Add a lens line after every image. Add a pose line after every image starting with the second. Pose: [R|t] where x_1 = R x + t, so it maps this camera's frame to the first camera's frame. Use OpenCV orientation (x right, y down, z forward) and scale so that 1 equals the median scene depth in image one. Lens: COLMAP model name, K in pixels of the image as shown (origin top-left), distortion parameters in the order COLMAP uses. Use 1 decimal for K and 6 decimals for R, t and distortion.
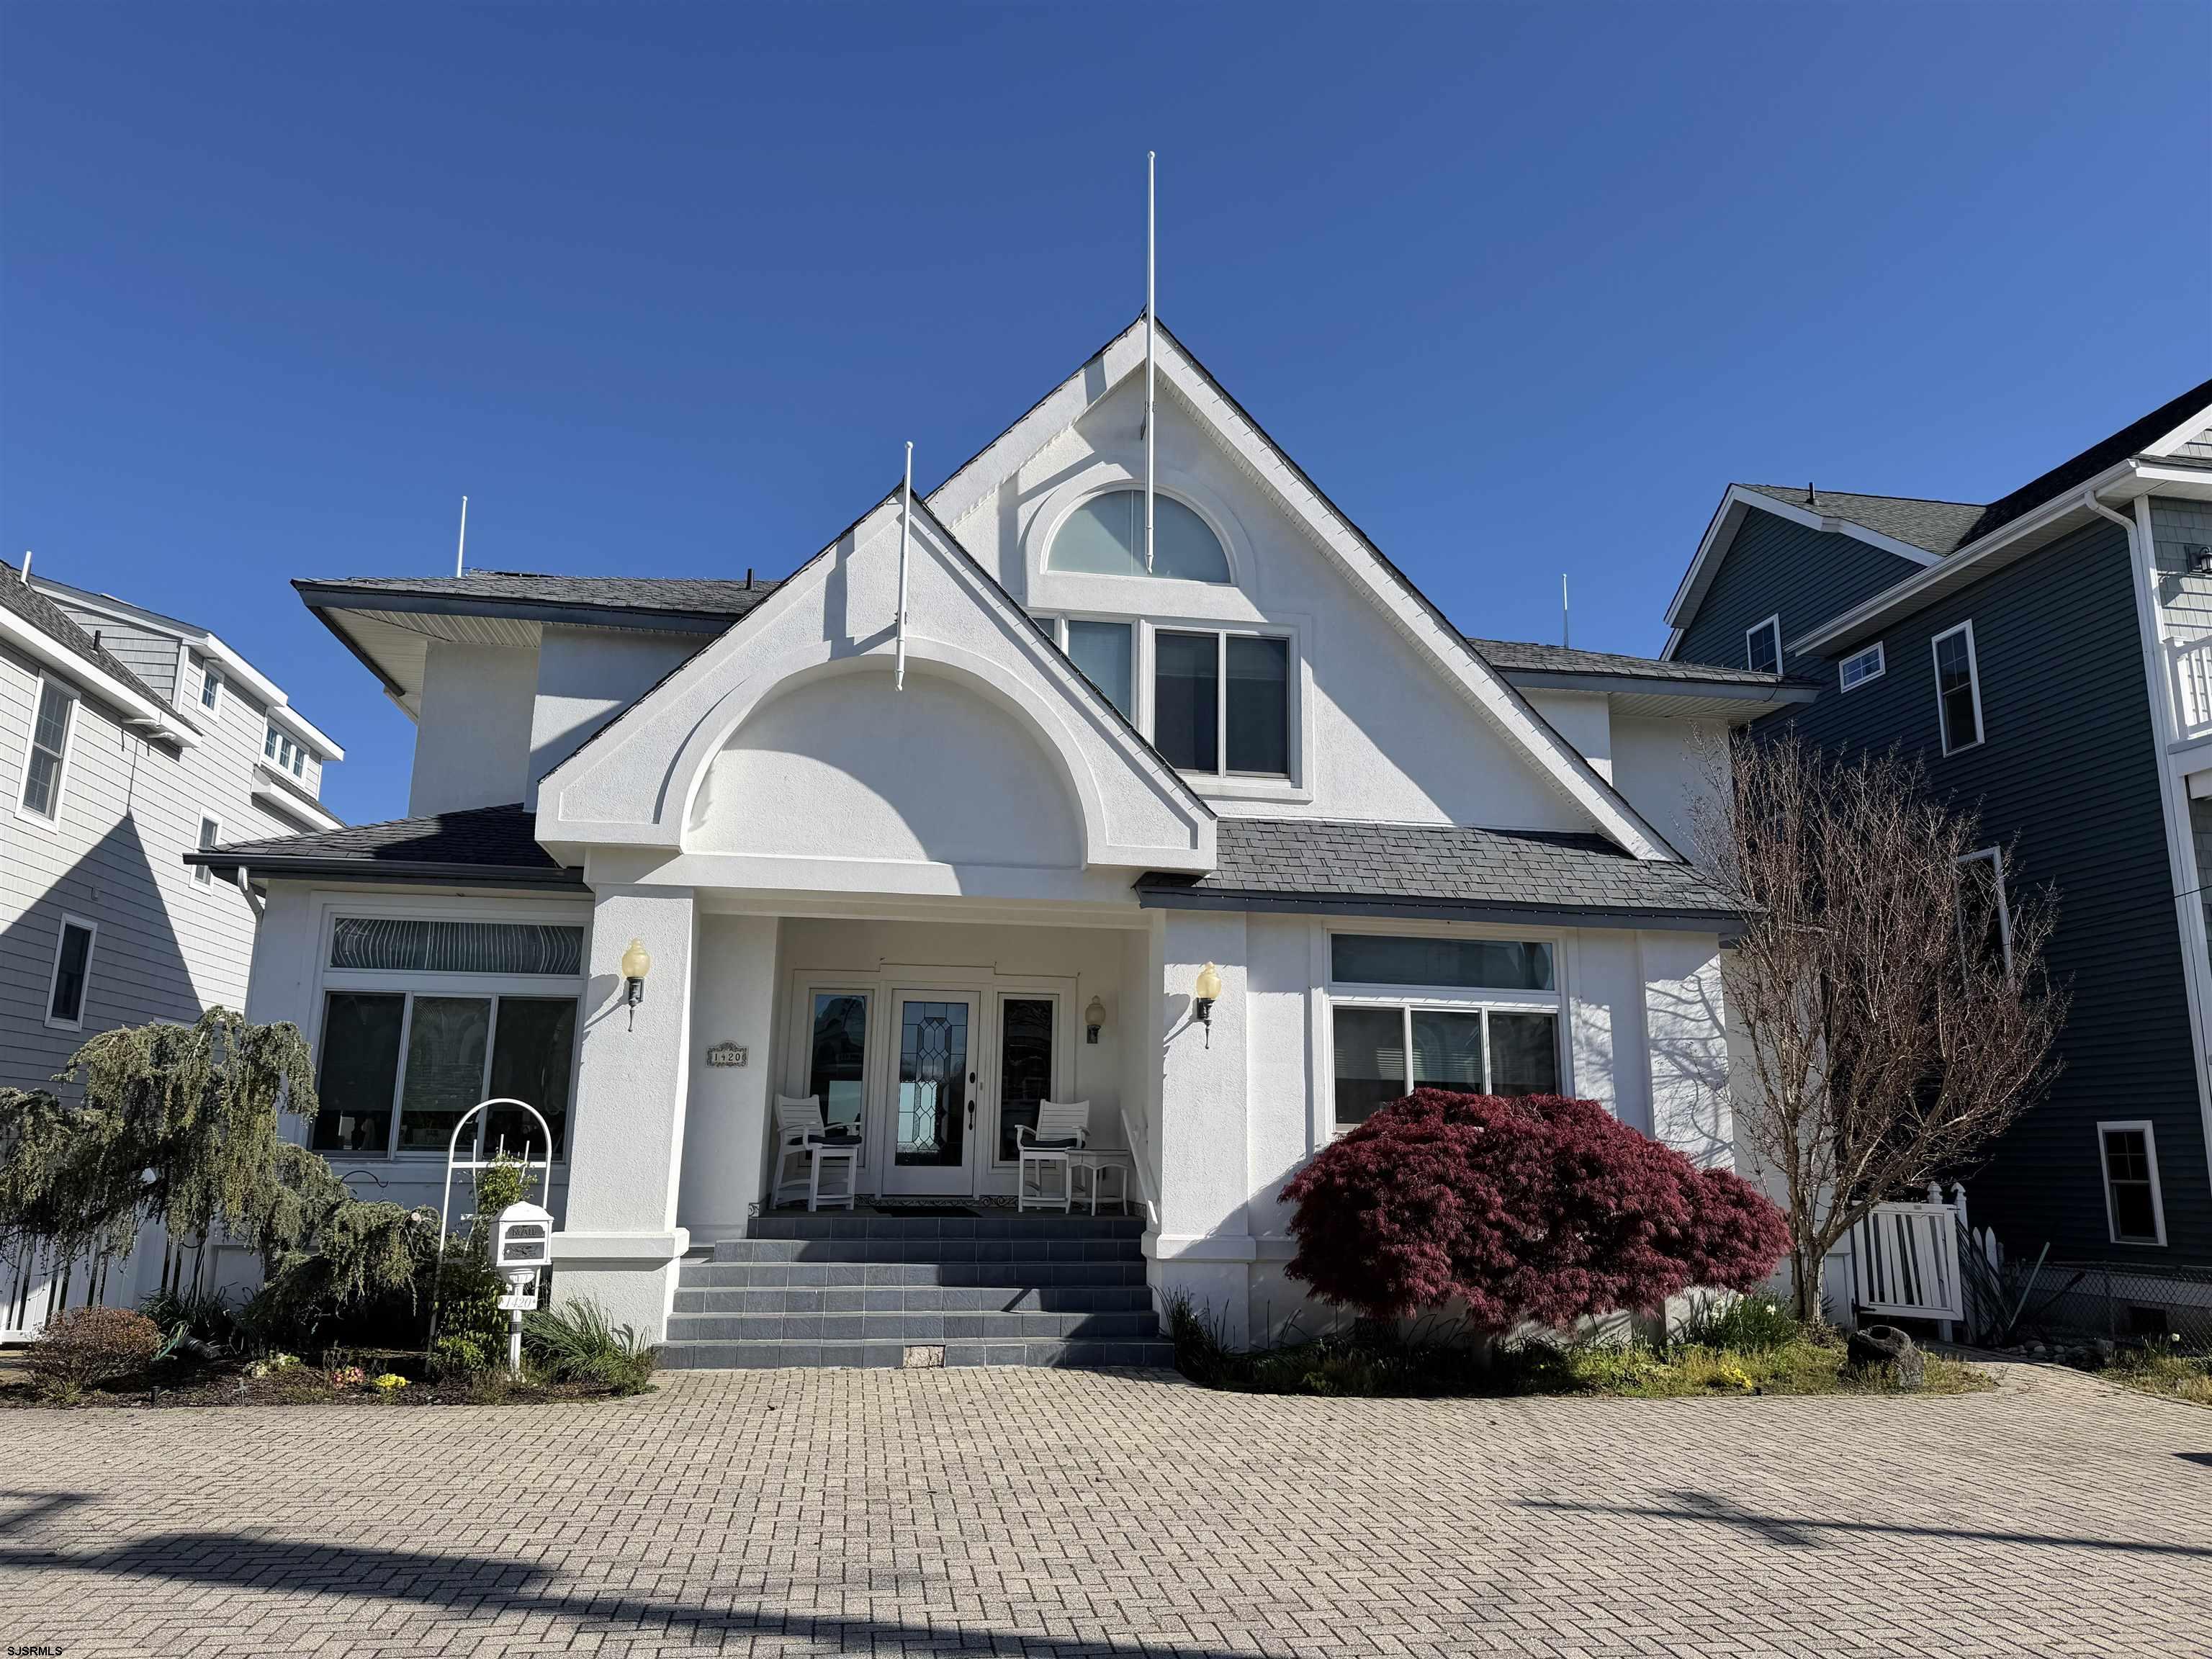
lens RADIAL K [[1566.1, 0, 1116.3], [0, 1566.1, 816.3], [0, 0, 1]] dist [0.033019, -0.031222]
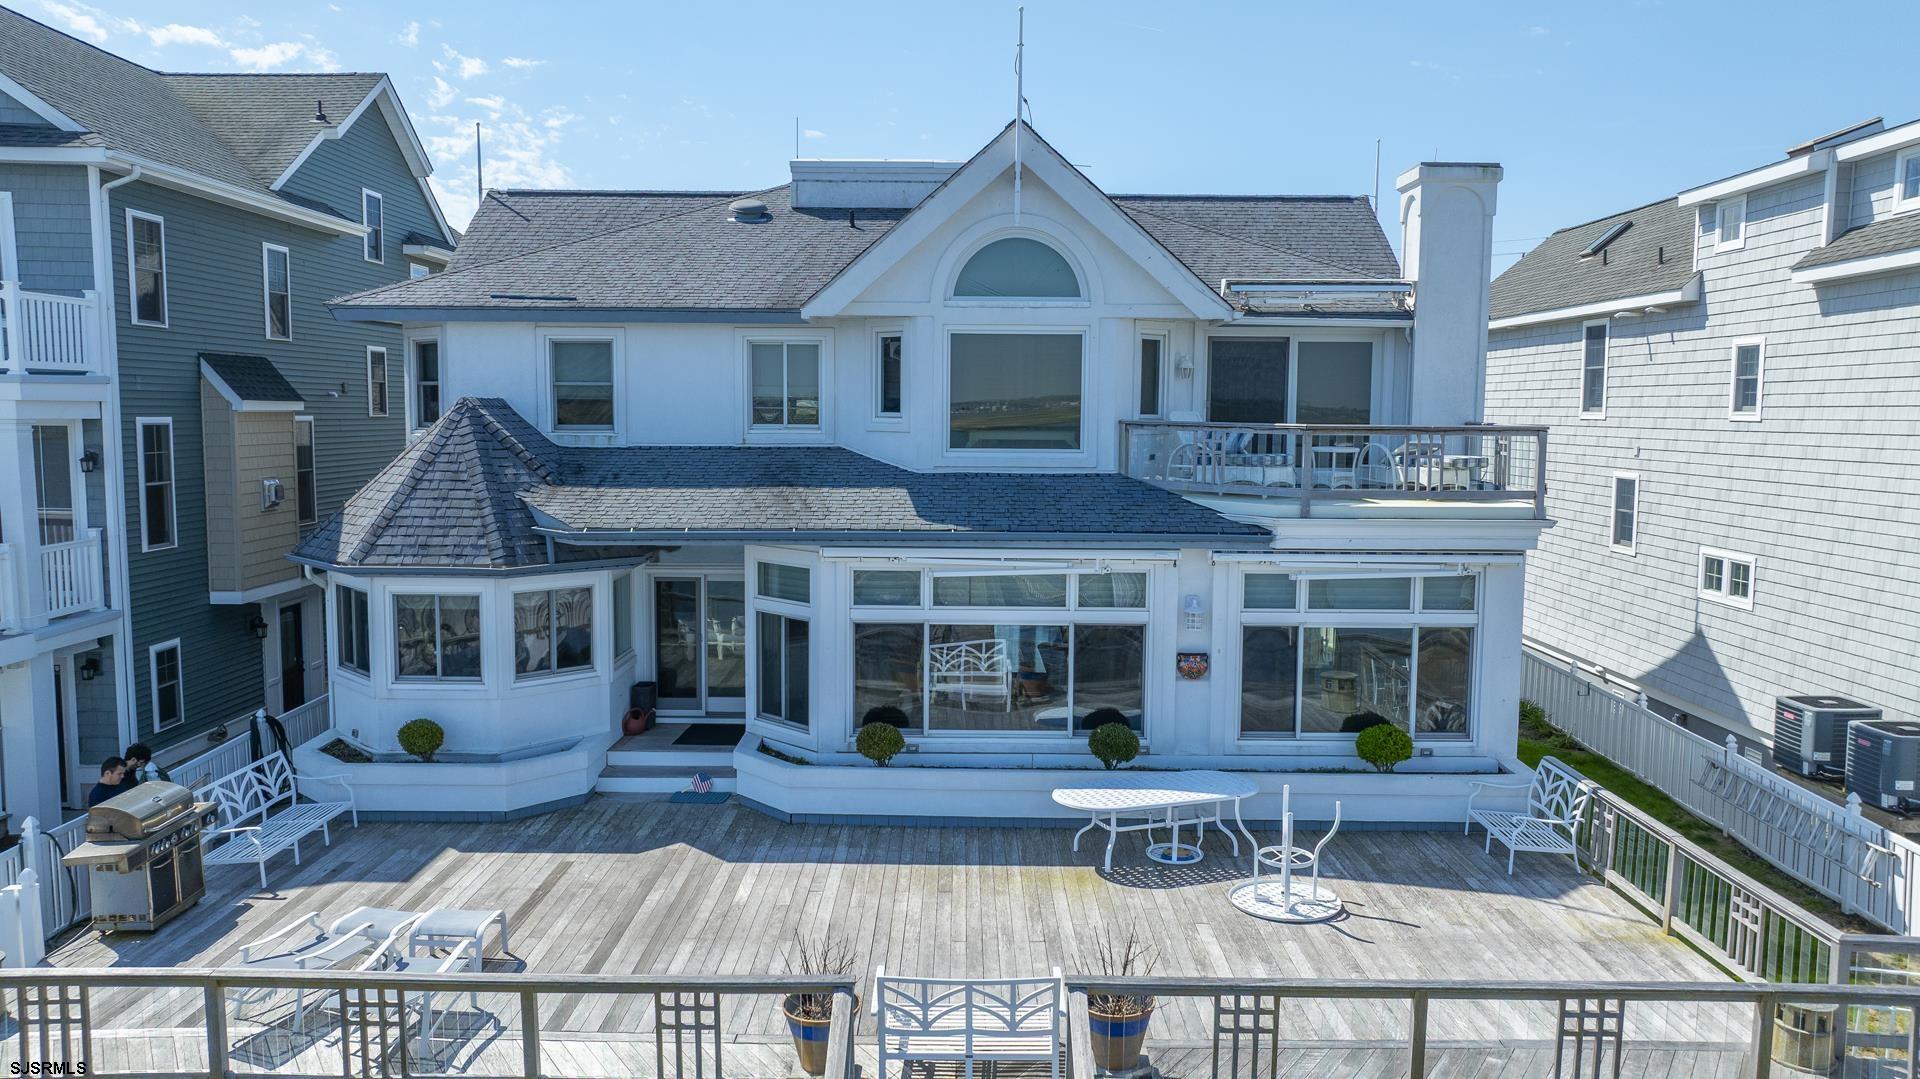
lens RADIAL K [[1358.0, 0, 961.3], [0, 1358.0, 537.8], [0, 0, 1]] dist [-0.035523, 0.031935]
pose [[-0.985077, -0.034566, 0.168606, -0.429046], [-0.054298, 0.992011, -0.113865, 0.423791], [-0.163323, -0.121321, -0.979085, 3.317820]]
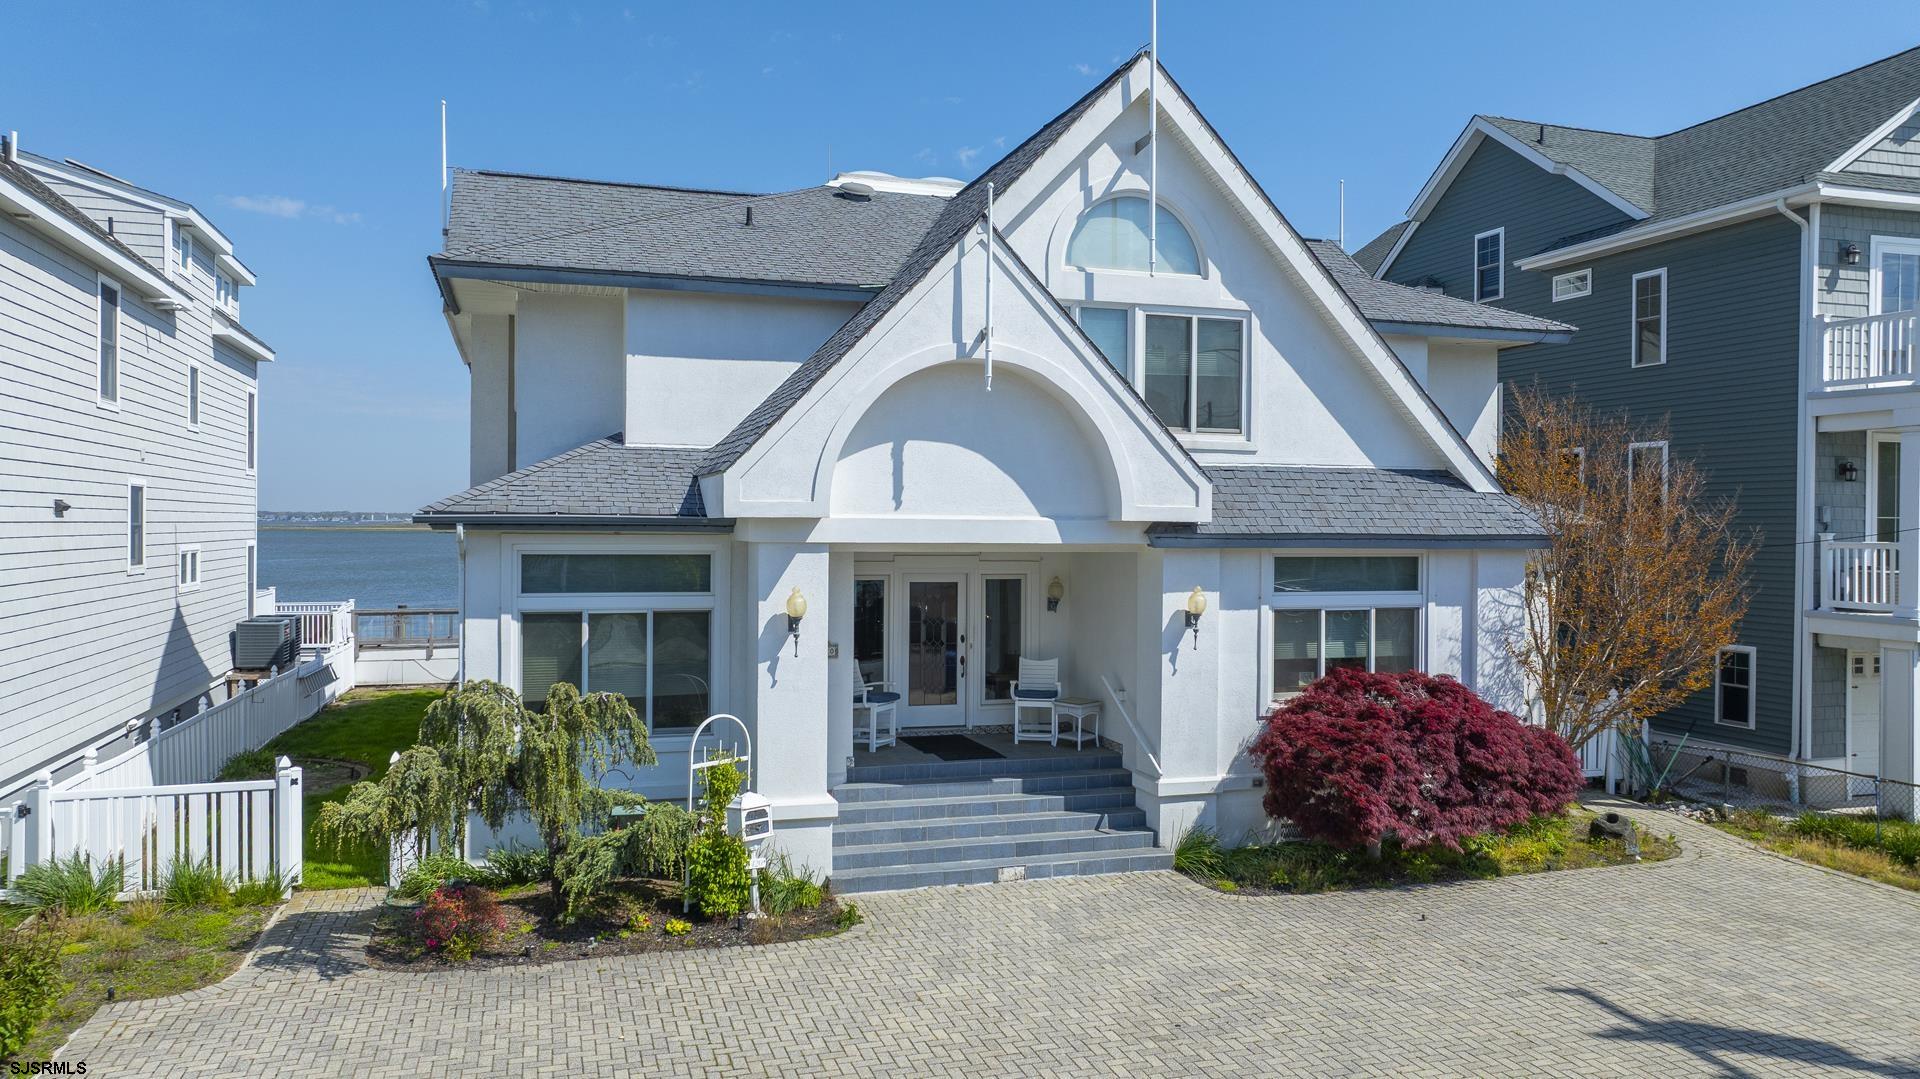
lens RADIAL K [[1358.0, 0, 967.5], [0, 1358.0, 546.4], [0, 0, 1]] dist [-0.035523, 0.031935]
pose [[0.988442, -0.008789, 0.151343, -0.300721], [-0.026341, 0.973175, 0.228552, -0.192974], [-0.149292, -0.229897, 0.961696, -0.086227]]
